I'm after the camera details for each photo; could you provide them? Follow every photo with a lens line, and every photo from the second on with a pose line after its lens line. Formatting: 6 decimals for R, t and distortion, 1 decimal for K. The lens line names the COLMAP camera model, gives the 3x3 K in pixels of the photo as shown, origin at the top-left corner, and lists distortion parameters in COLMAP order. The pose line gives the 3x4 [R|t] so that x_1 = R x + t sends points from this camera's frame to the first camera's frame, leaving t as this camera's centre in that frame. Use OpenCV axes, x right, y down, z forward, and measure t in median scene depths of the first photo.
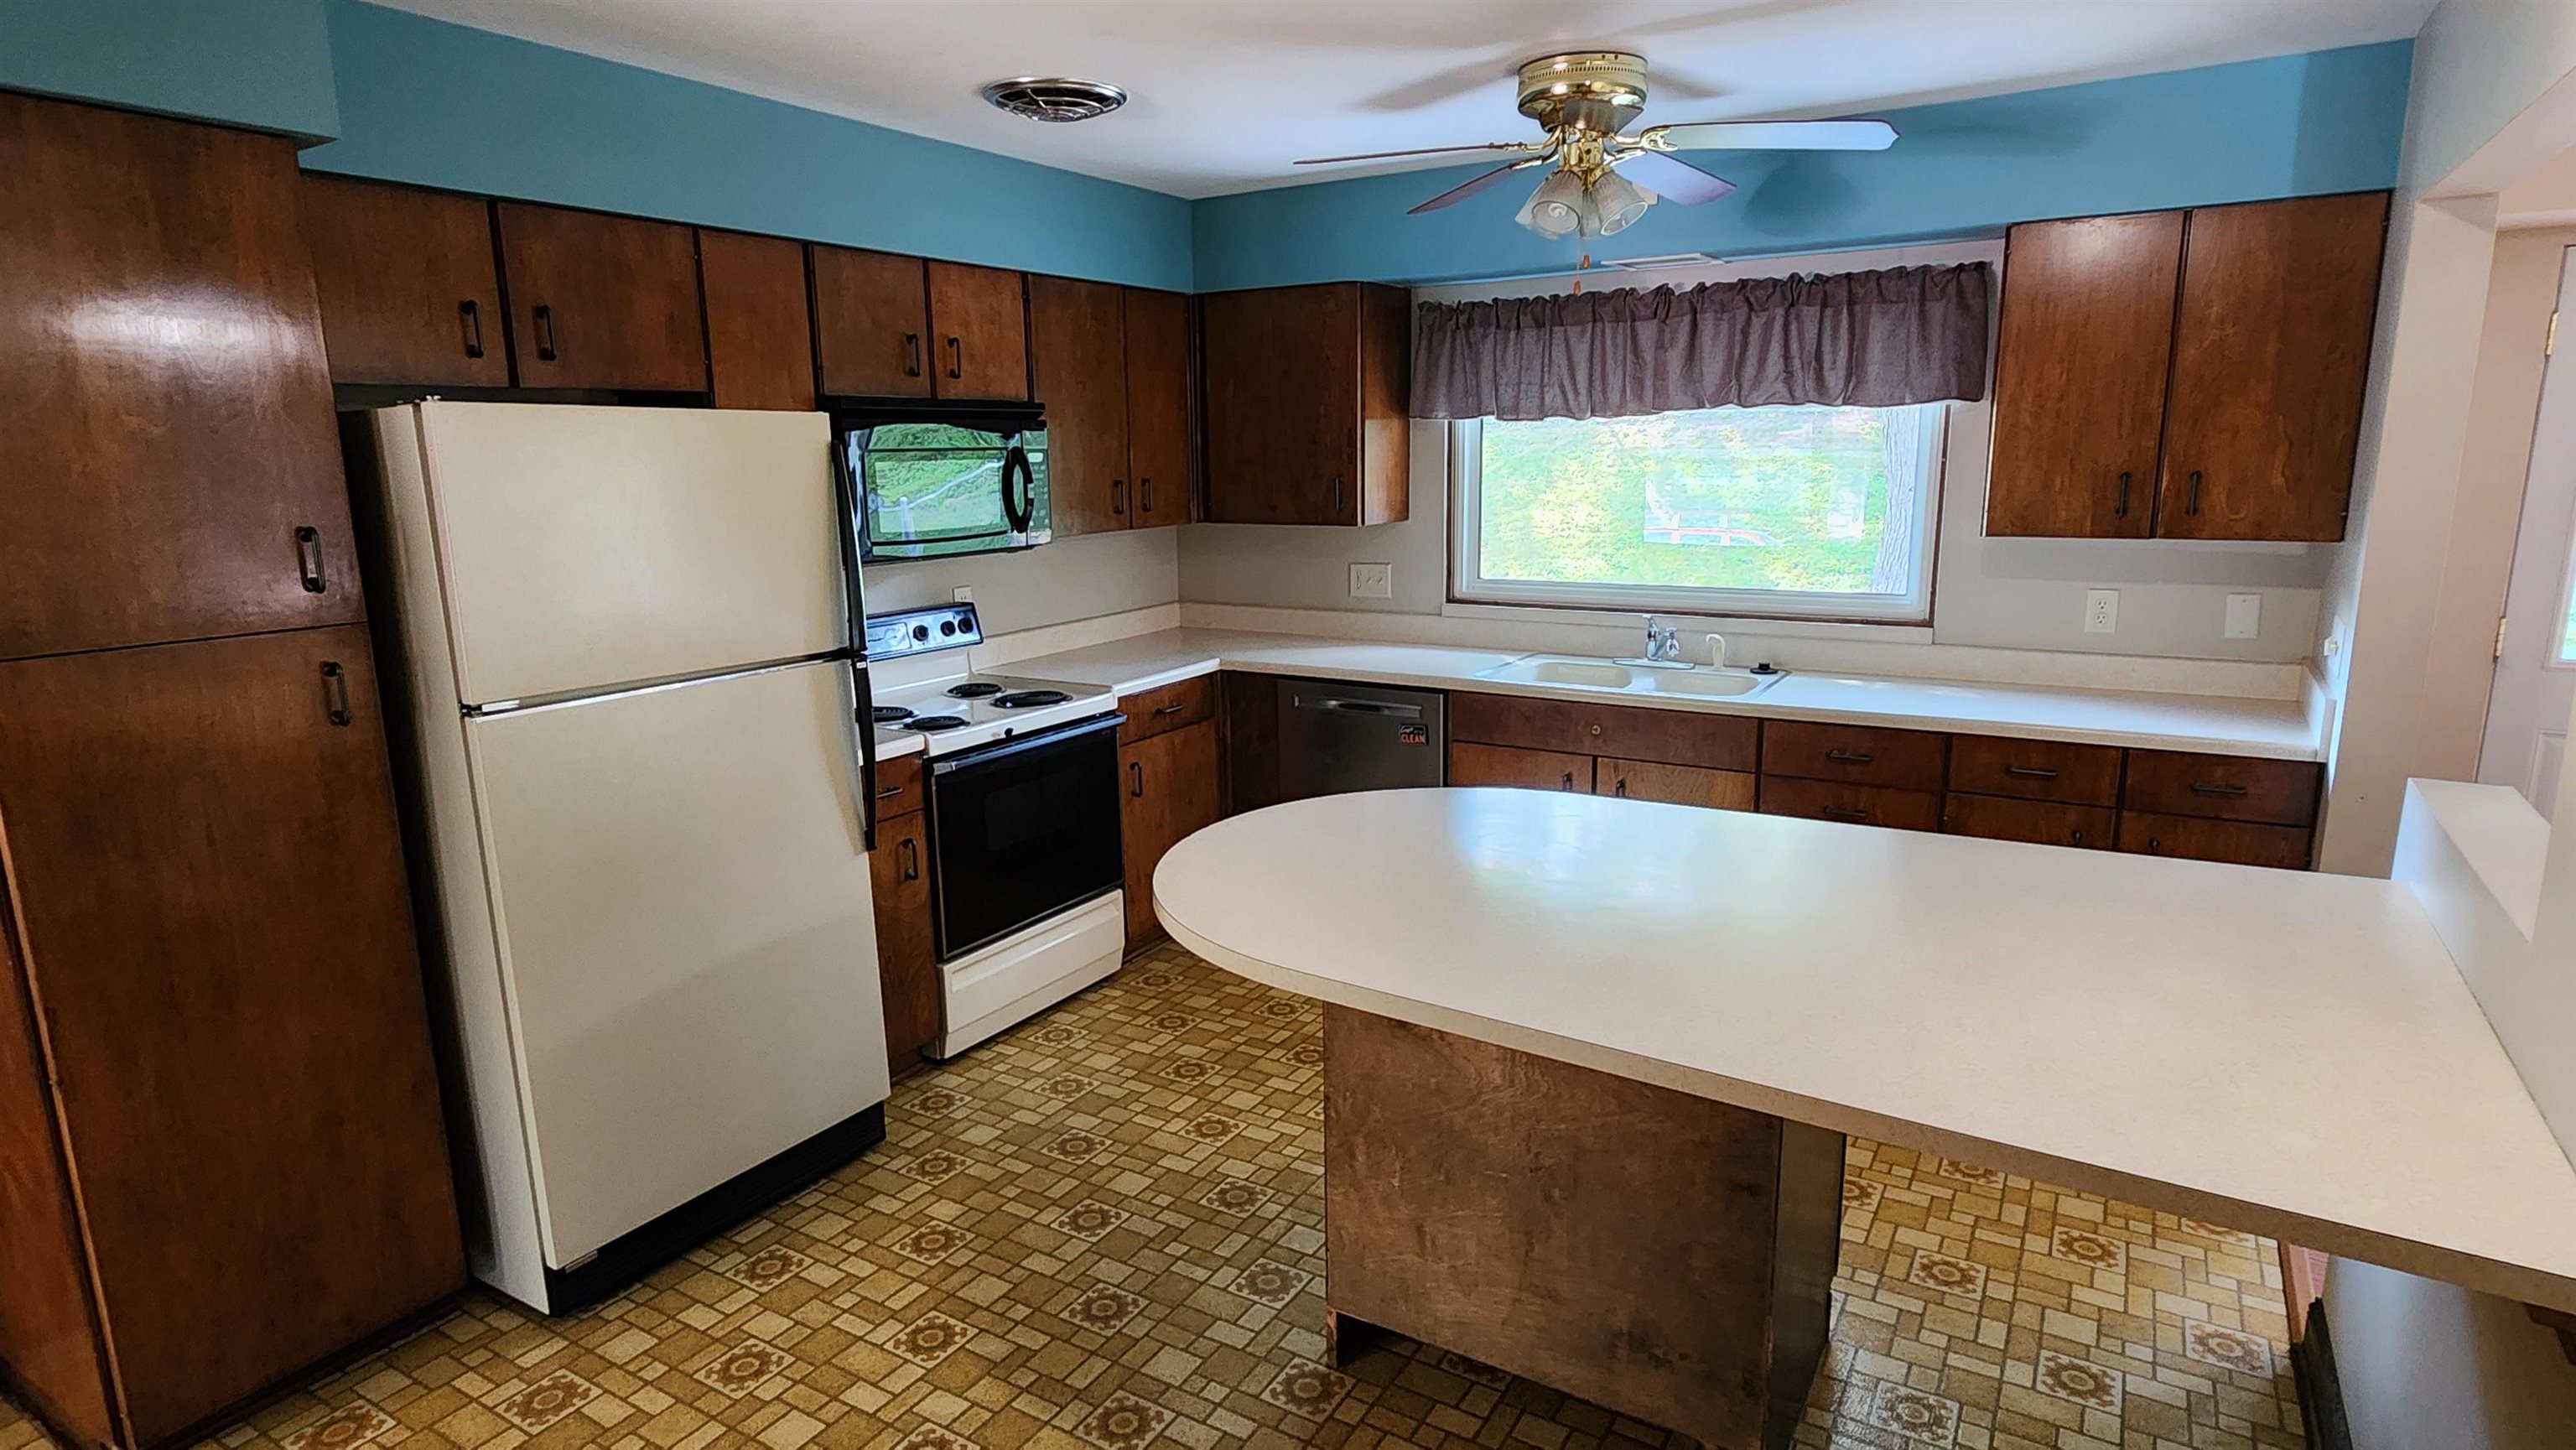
lens RADIAL K [[1379.1, 0, 1295.9], [0, 1379.1, 731.8], [0, 0, 1]] dist [0.004727, 0.000847]
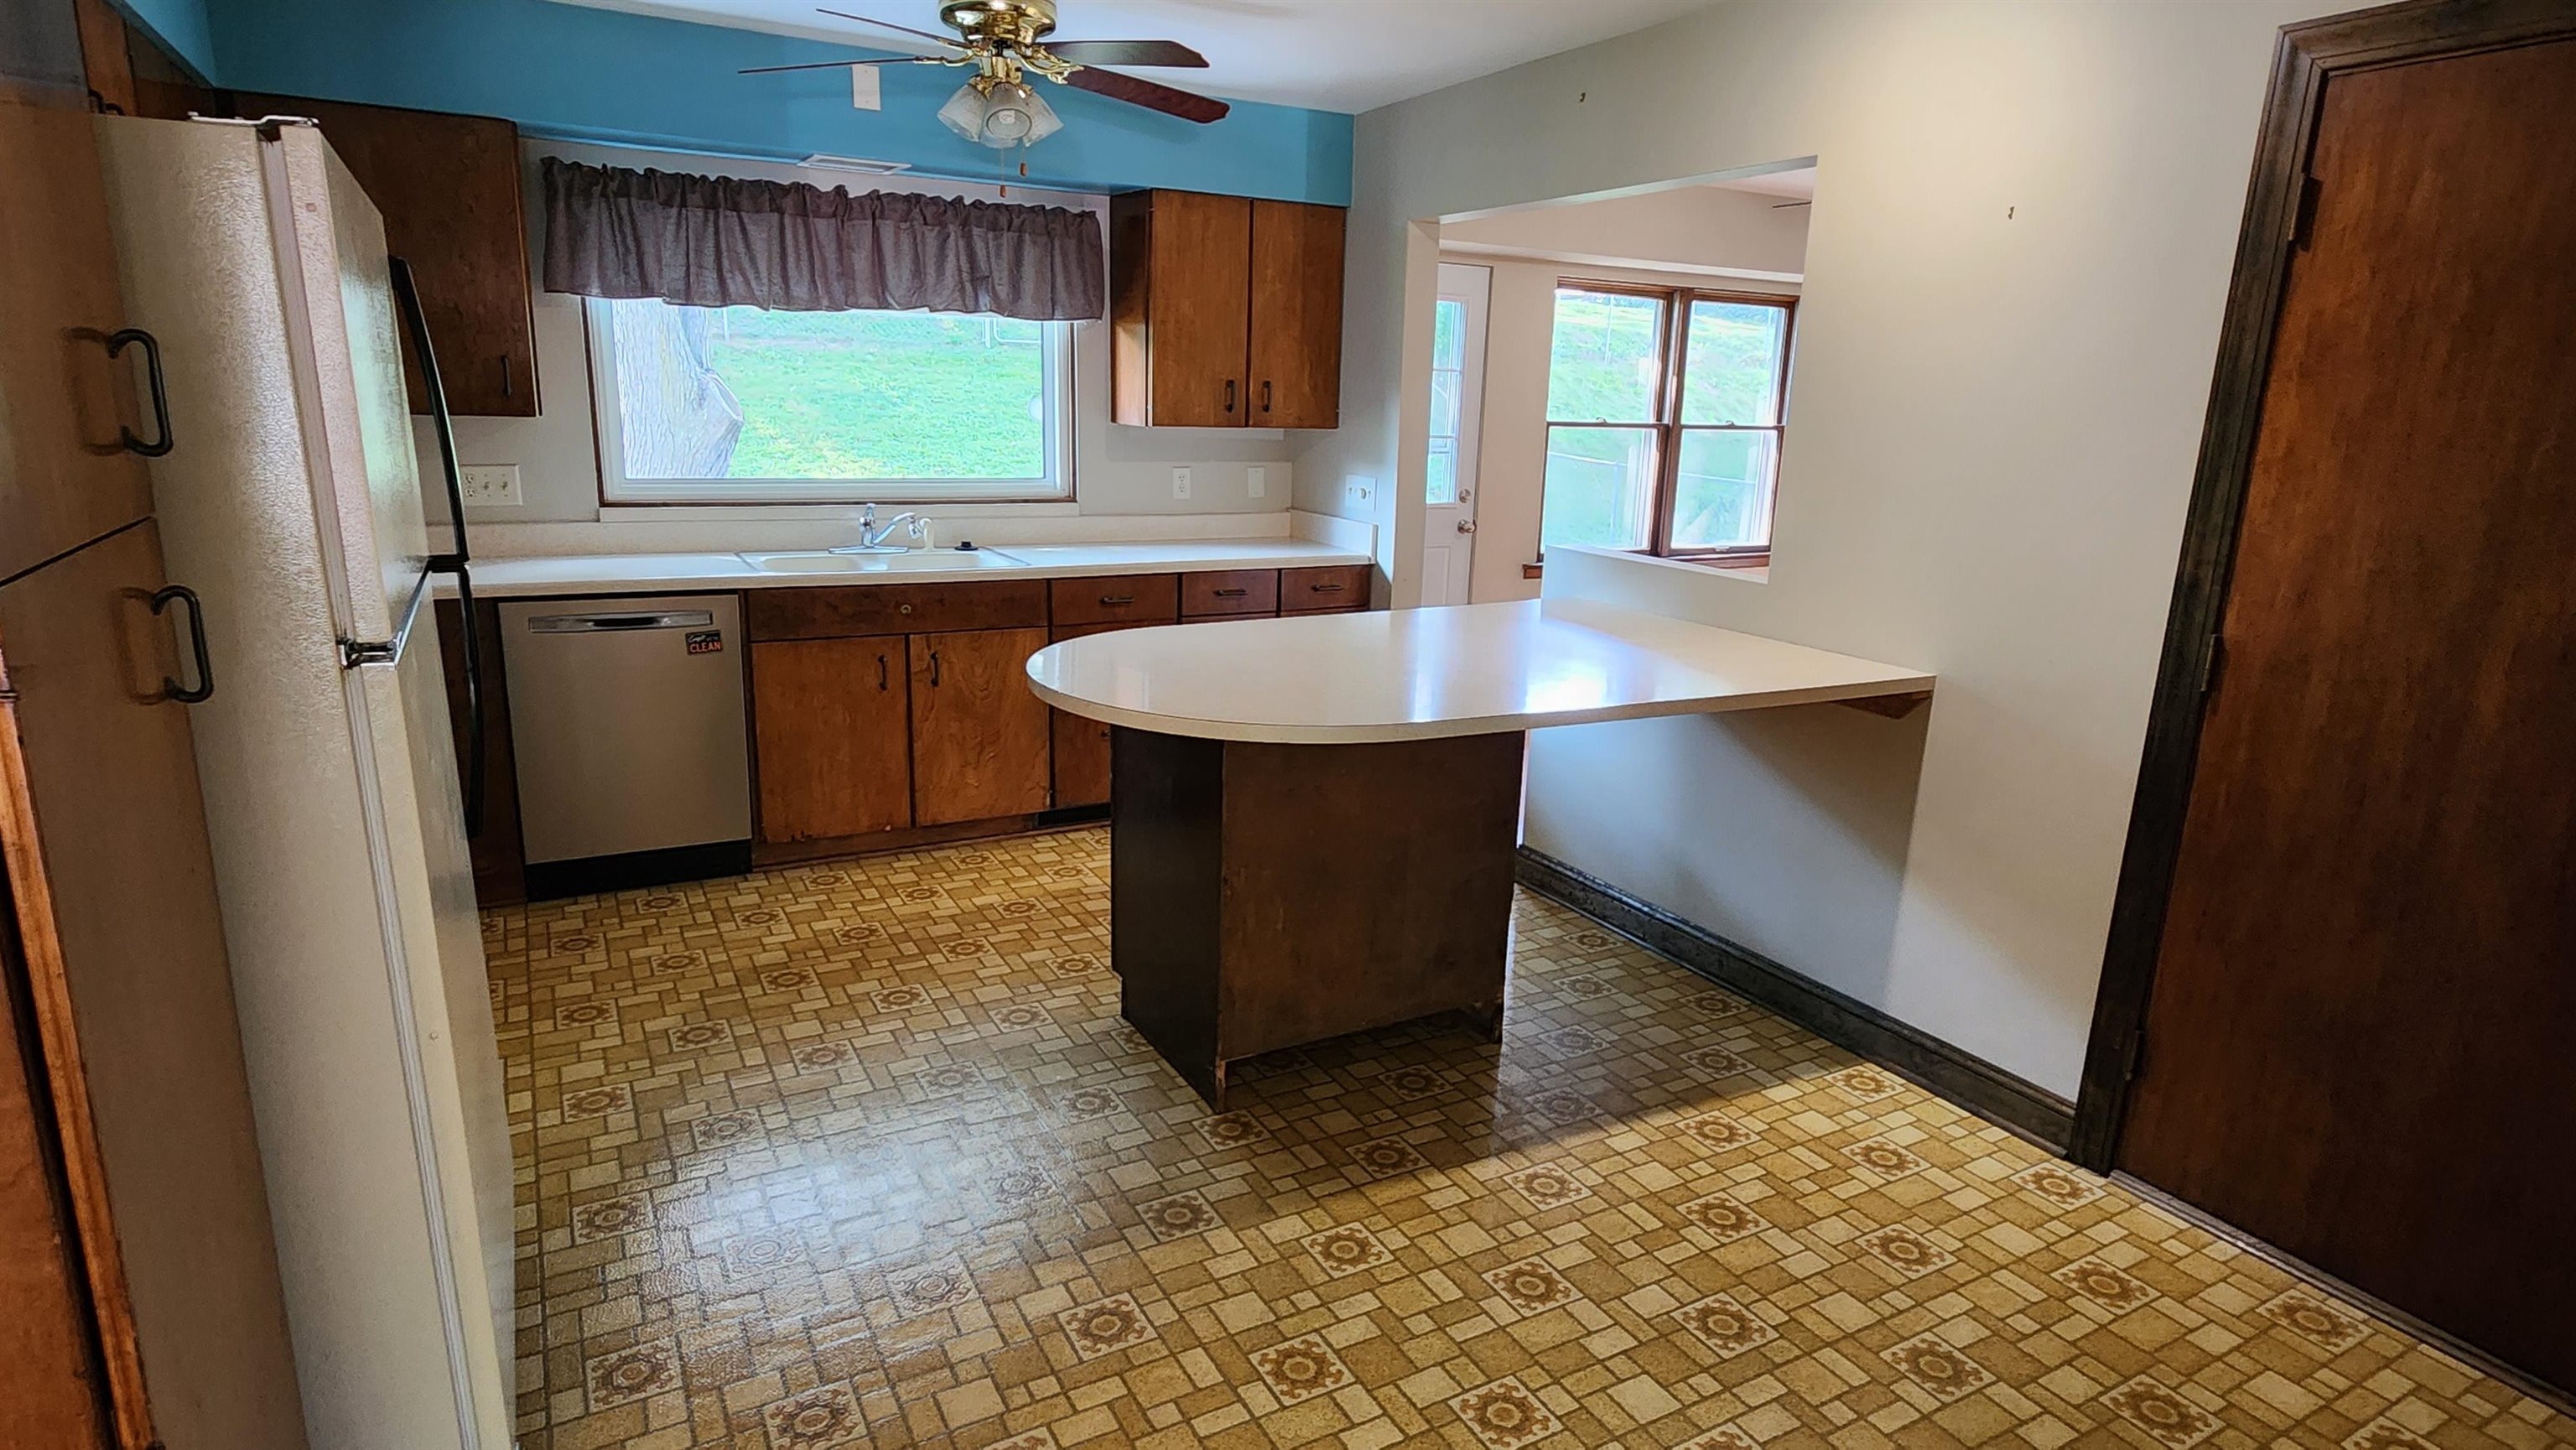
lens RADIAL K [[1379.1, 0, 1295.9], [0, 1379.1, 731.8], [0, 0, 1]] dist [0.004727, 0.000847]
pose [[0.489724, -0.178890, 0.853328, -0.559557], [0.140613, 0.982118, 0.125191, 0.000664], [-0.860464, 0.058680, 0.506120, 0.205493]]
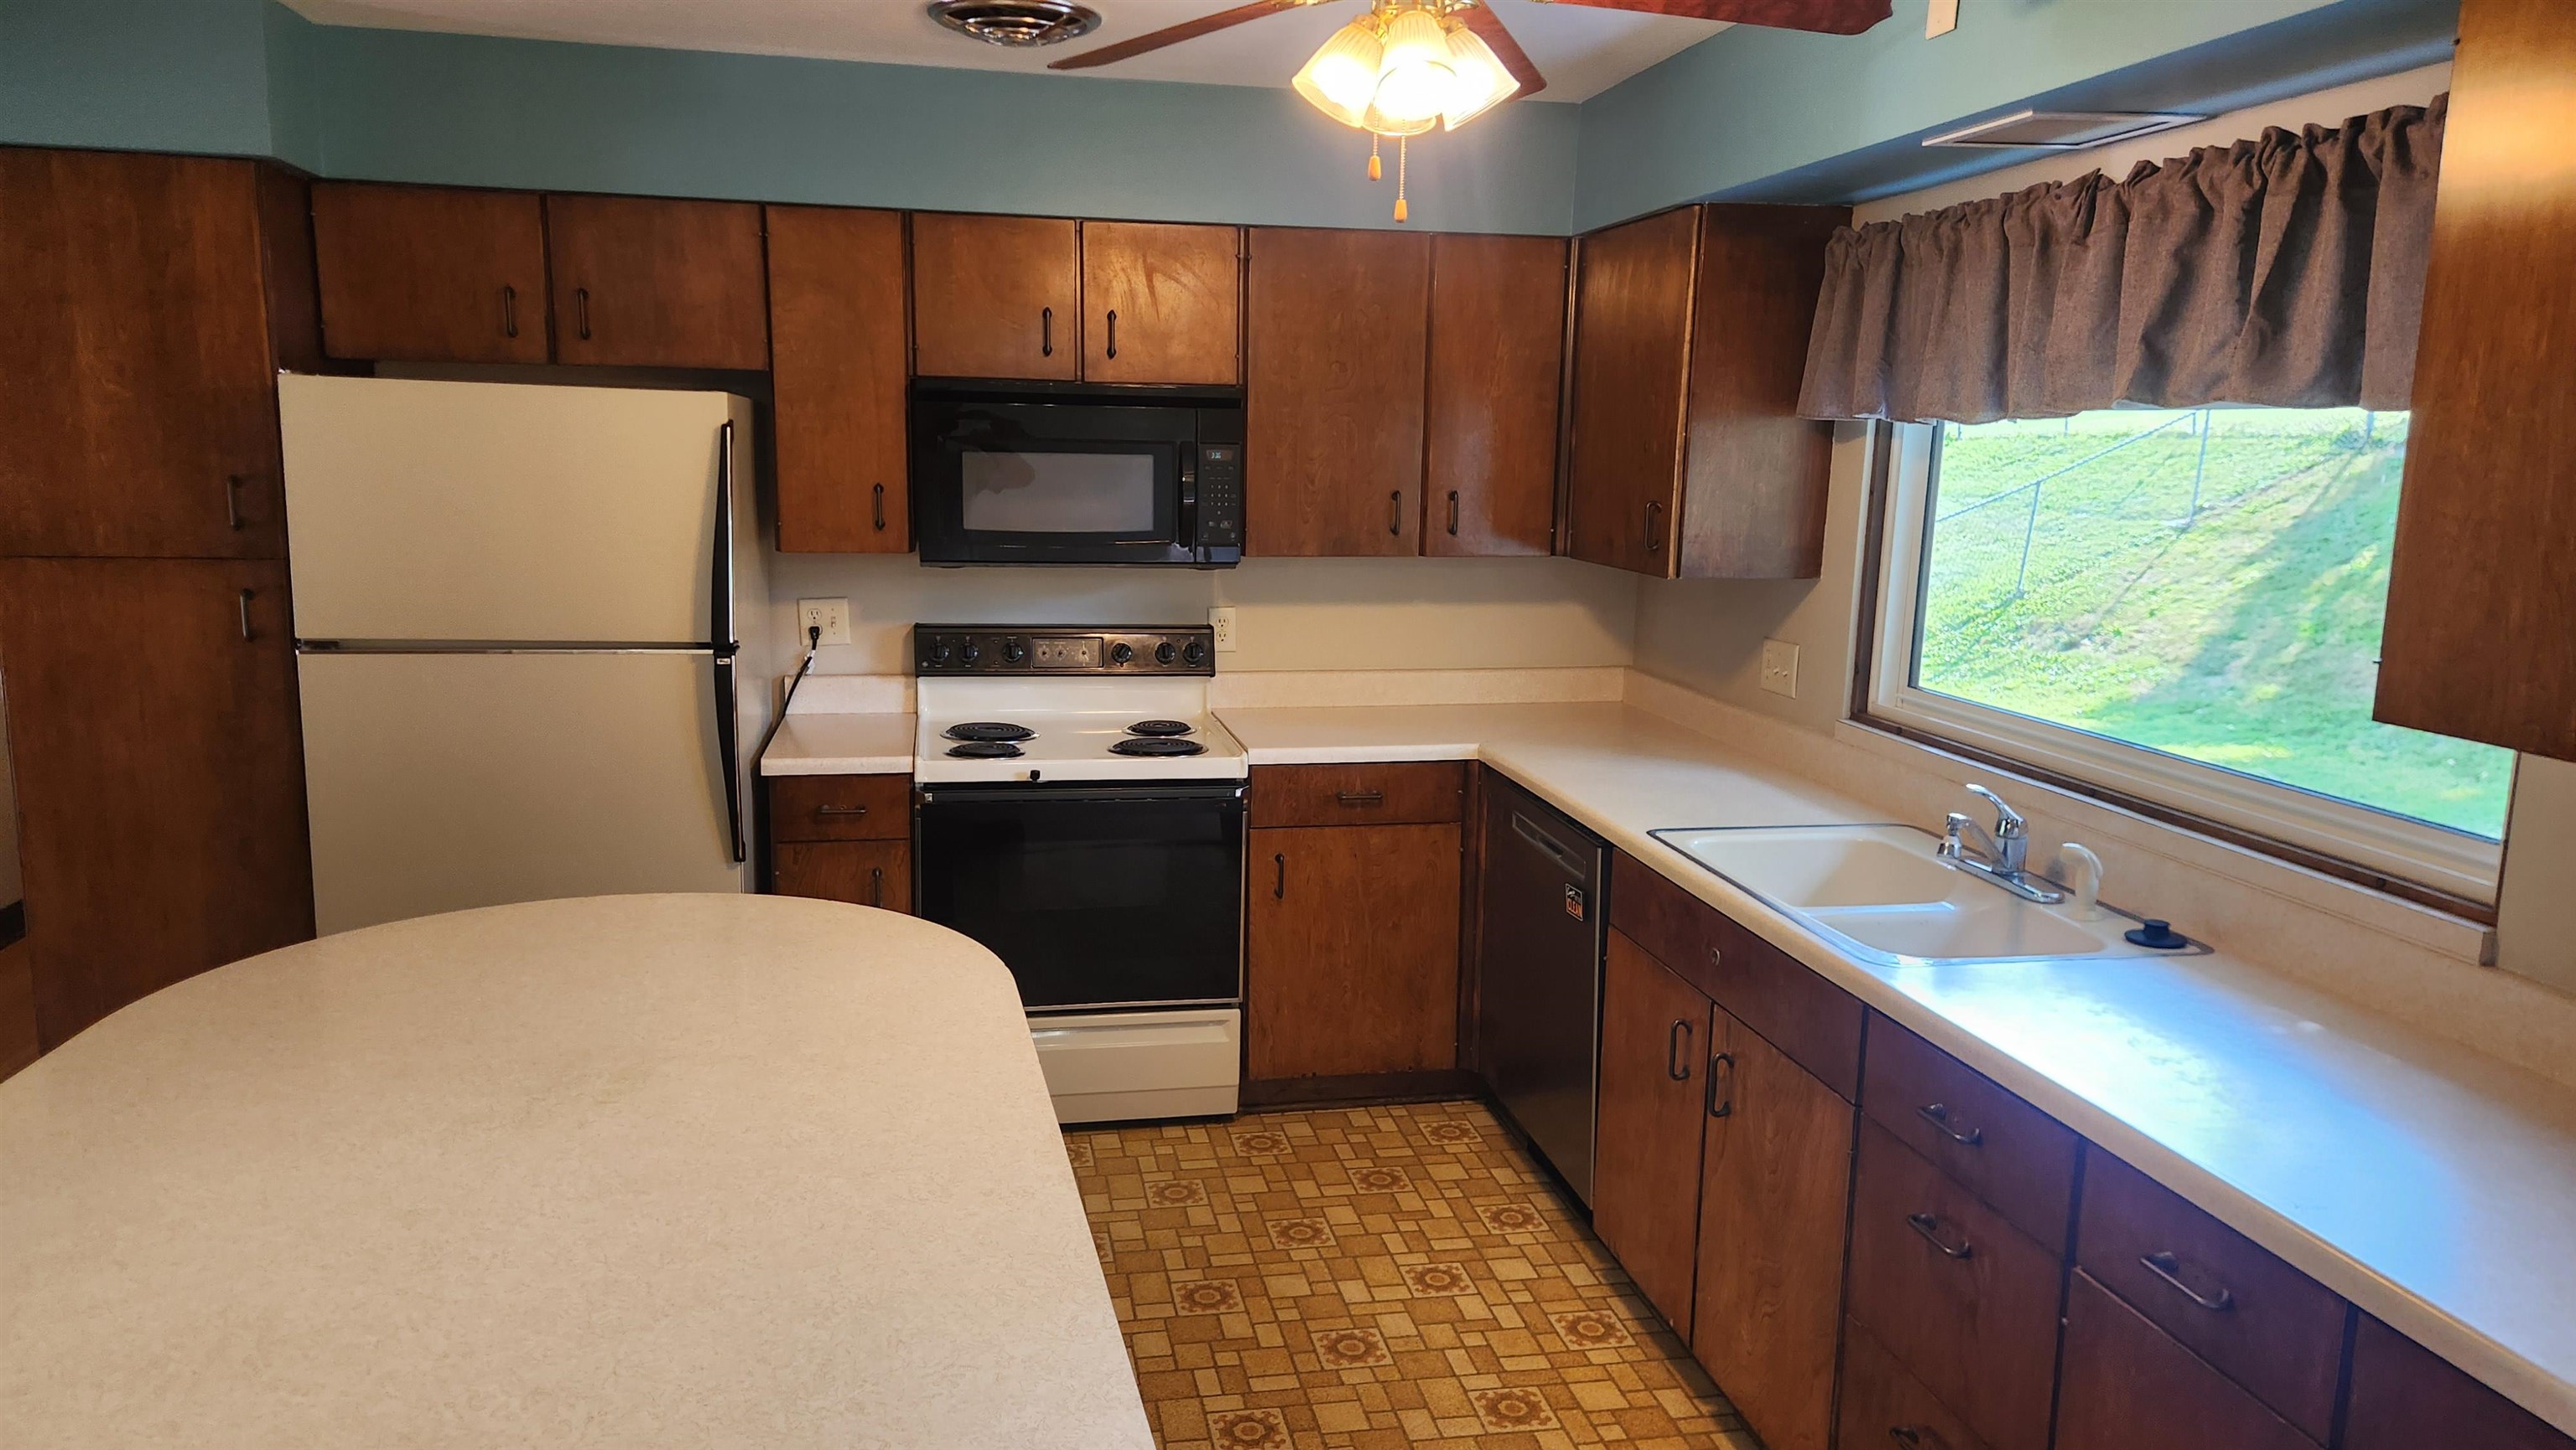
lens RADIAL K [[1725.4, 0, 1262.5], [0, 1725.4, 723.6], [0, 0, 1]] dist [0.060140, -0.000236]
pose [[0.663522, 0.153474, -0.732246, 0.605497], [-0.181182, 0.982563, 0.041761, -0.092939], [0.725887, 0.104960, 0.679759, 0.357239]]
